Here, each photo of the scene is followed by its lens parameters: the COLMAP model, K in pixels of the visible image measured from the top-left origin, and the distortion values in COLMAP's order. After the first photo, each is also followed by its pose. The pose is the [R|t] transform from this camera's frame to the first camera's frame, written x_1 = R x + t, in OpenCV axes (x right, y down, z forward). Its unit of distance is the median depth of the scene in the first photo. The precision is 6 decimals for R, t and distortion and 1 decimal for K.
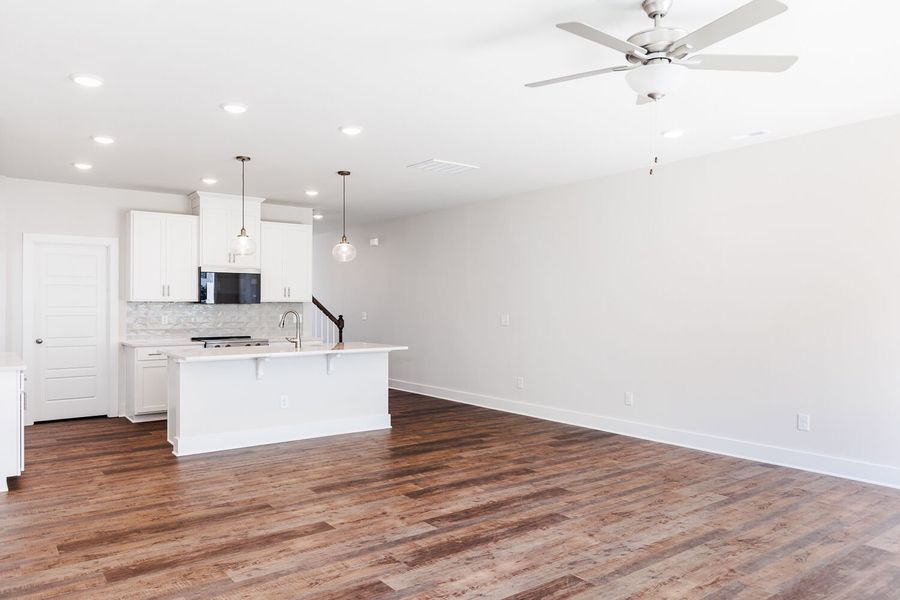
lens RADIAL K [[632.0, 0, 453.6], [0, 632.0, 302.4], [0, 0, 1]] dist [0.007576, -0.003376]
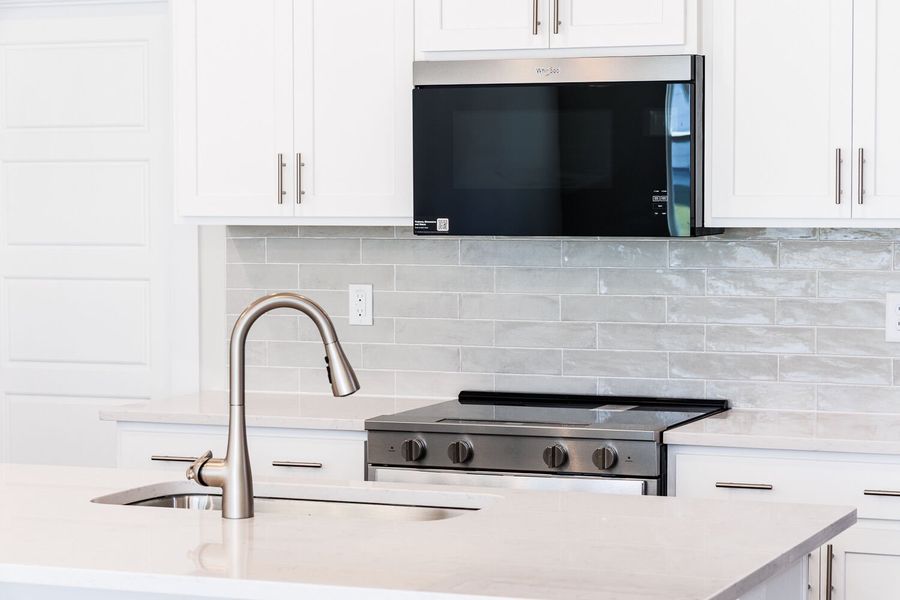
lens RADIAL K [[2266.5, 0, 450.0], [0, 2266.5, 300.0], [0, 0, 1]] dist [-0.037574, -0.473078]
pose [[0.506774, 0.038273, -0.861229, 0.495127], [0.007279, 0.998788, 0.048670, -0.026049], [0.862048, -0.030934, 0.505881, 1.184718]]
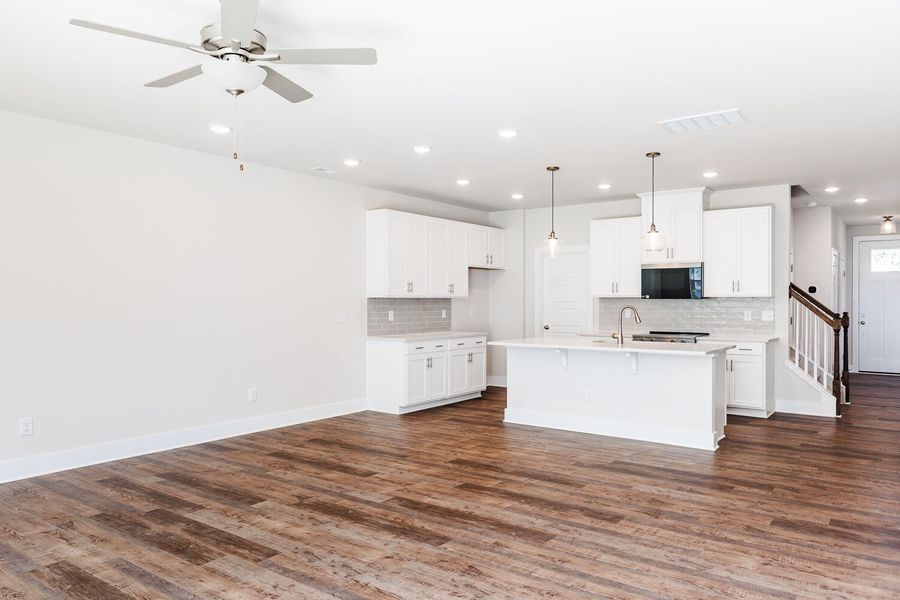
lens RADIAL K [[632.0, 0, 453.6], [0, 632.0, 302.4], [0, 0, 1]] dist [0.007576, -0.003376]
pose [[0.276185, 0.001778, -0.961103, 1.005131], [0.005837, 0.999977, 0.003527, 0.003542], [0.961087, -0.006584, 0.276168, 0.767895]]
